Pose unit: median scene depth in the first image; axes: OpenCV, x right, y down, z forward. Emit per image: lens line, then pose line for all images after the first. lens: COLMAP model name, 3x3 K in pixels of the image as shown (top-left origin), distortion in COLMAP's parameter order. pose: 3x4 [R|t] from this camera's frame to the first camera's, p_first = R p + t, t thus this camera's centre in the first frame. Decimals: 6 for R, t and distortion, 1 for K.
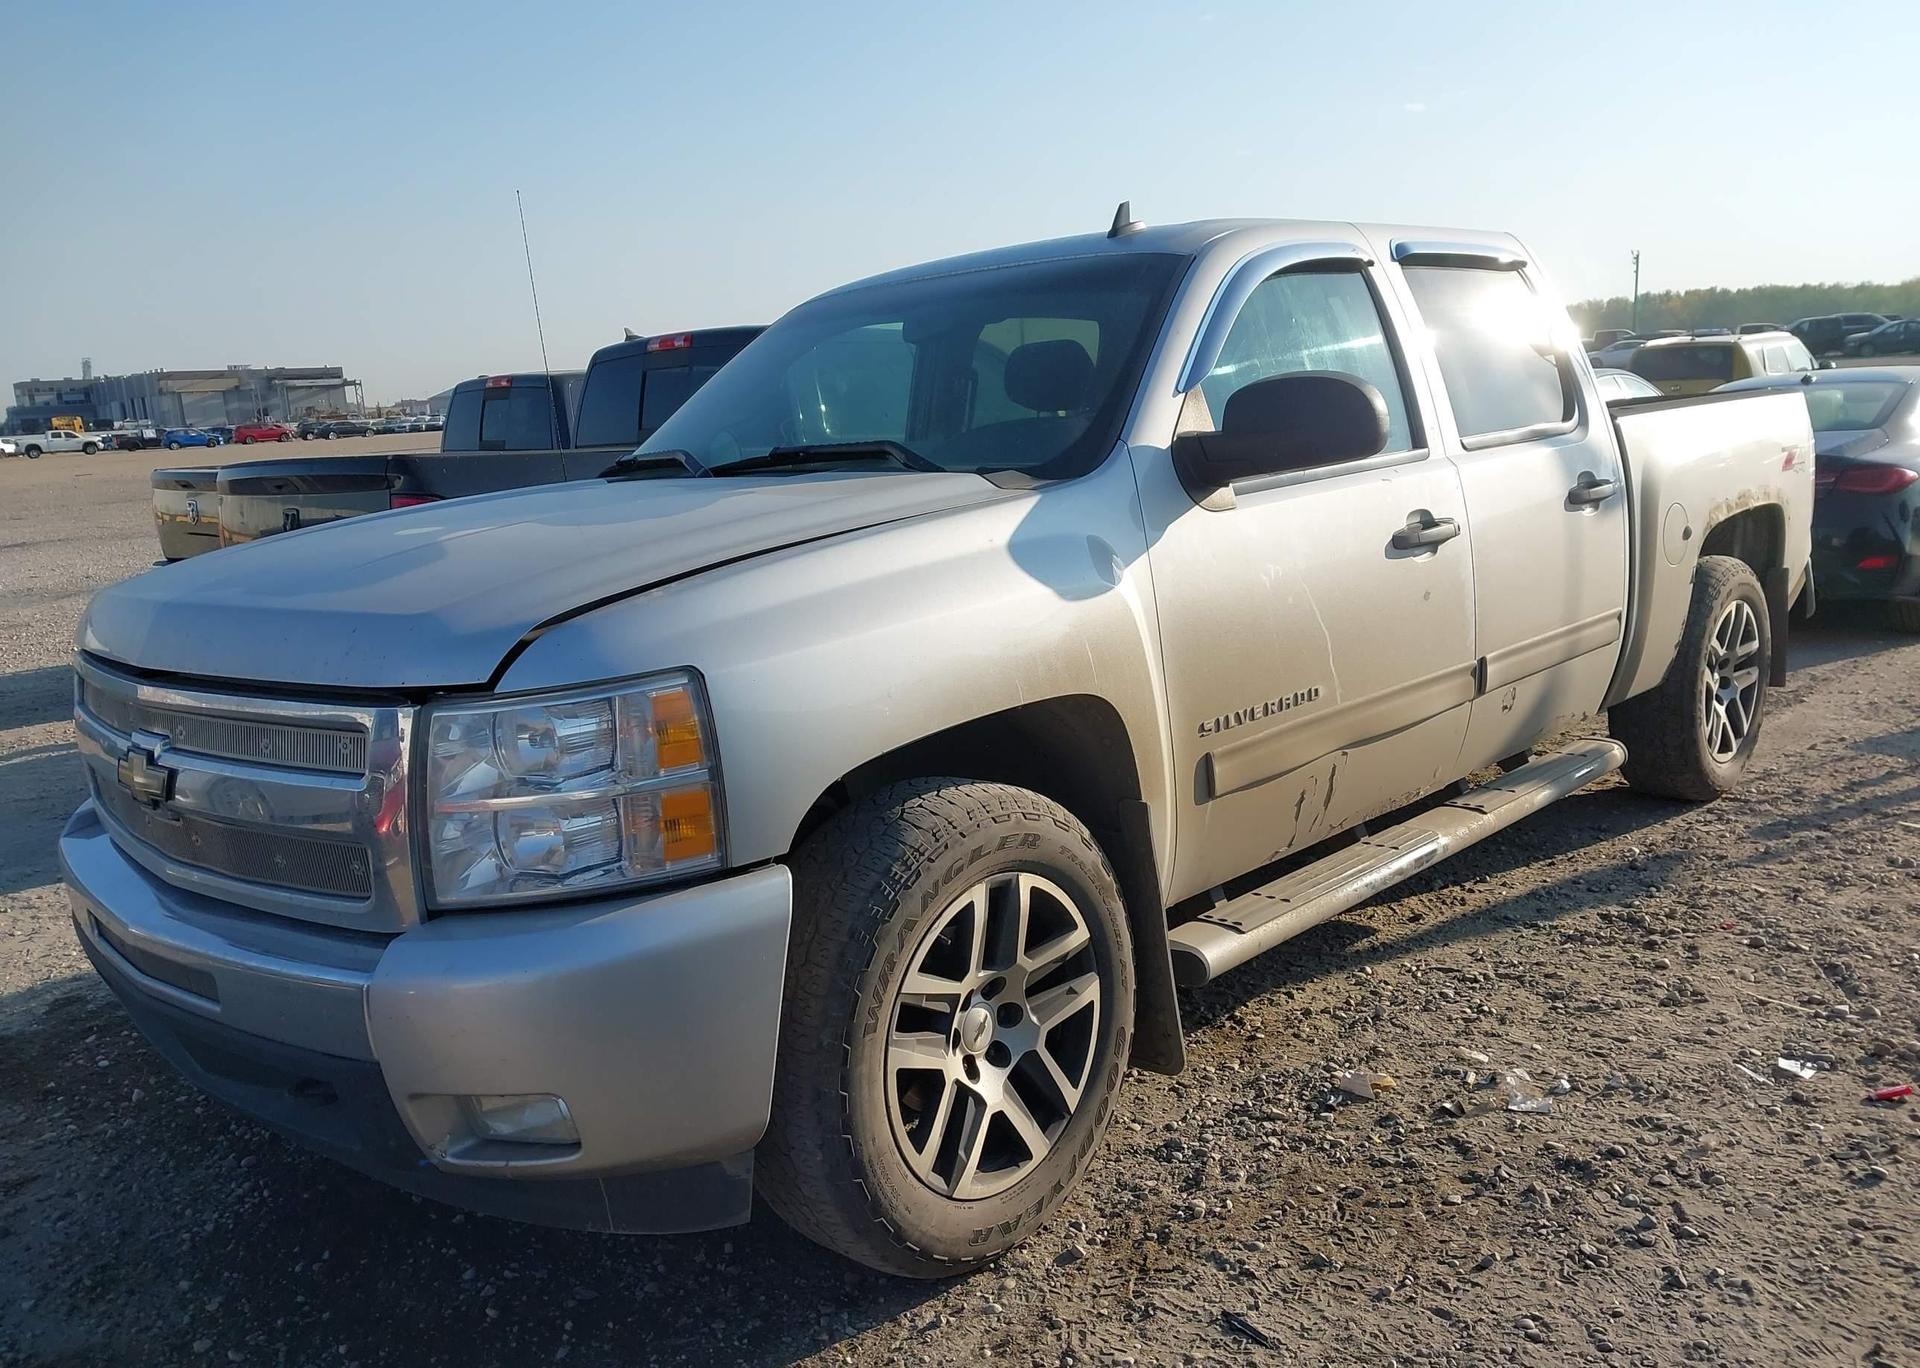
lens RADIAL K [[1483.4, 0, 971.3], [0, 1483.4, 689.0], [0, 0, 1]] dist [0.035692, -0.045213]
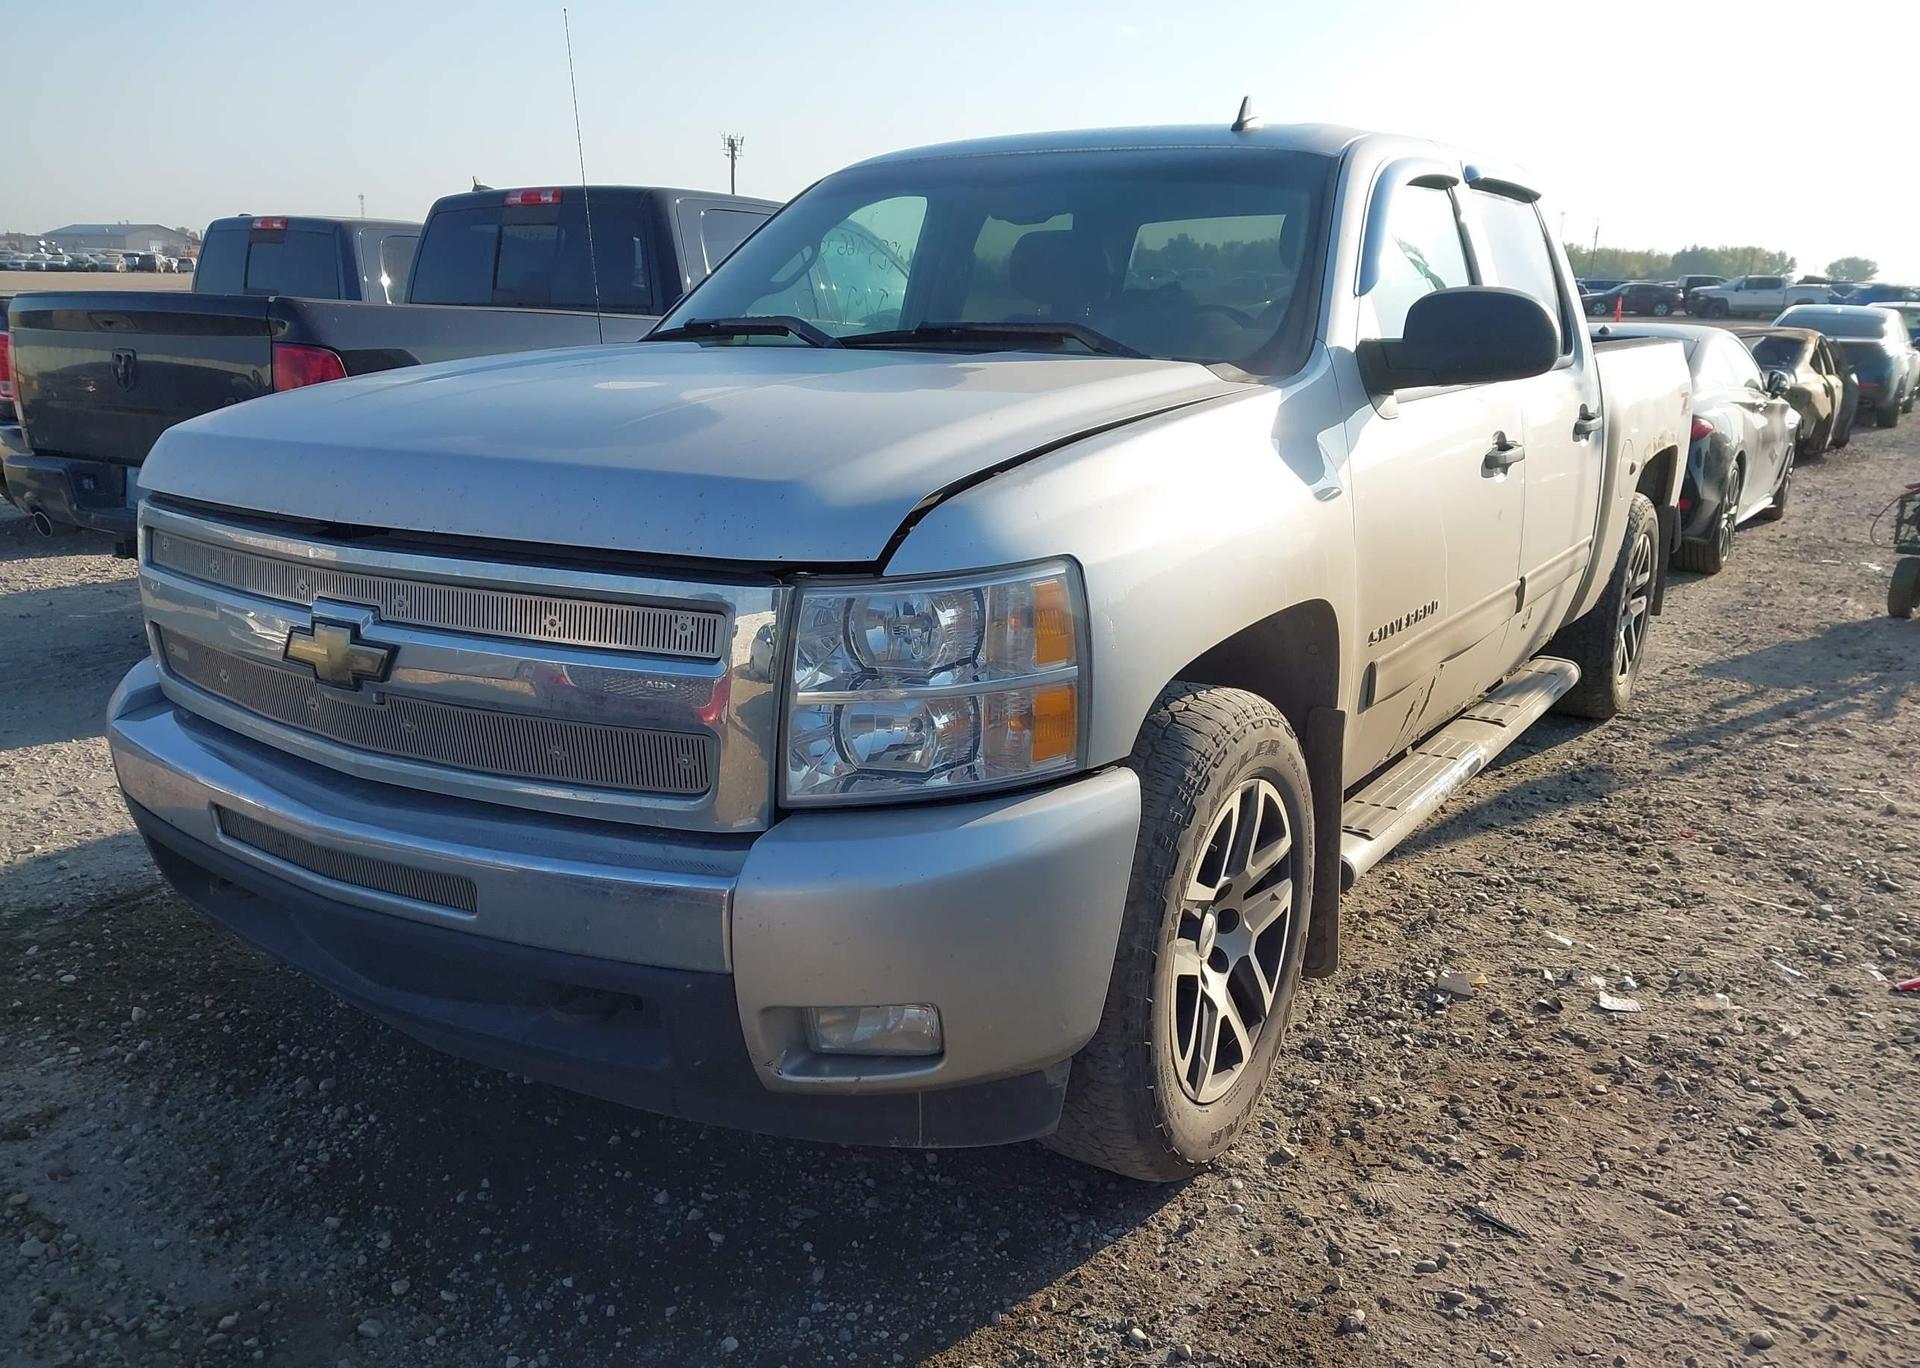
lens RADIAL K [[1483.4, 0, 971.8], [0, 1483.4, 691.3], [0, 0, 1]] dist [0.035692, -0.045213]
pose [[0.979247, 0.025676, 0.201037, -0.337551], [-0.038925, 0.997302, 0.062231, 0.011094], [-0.198897, -0.068765, 0.977605, 0.070456]]
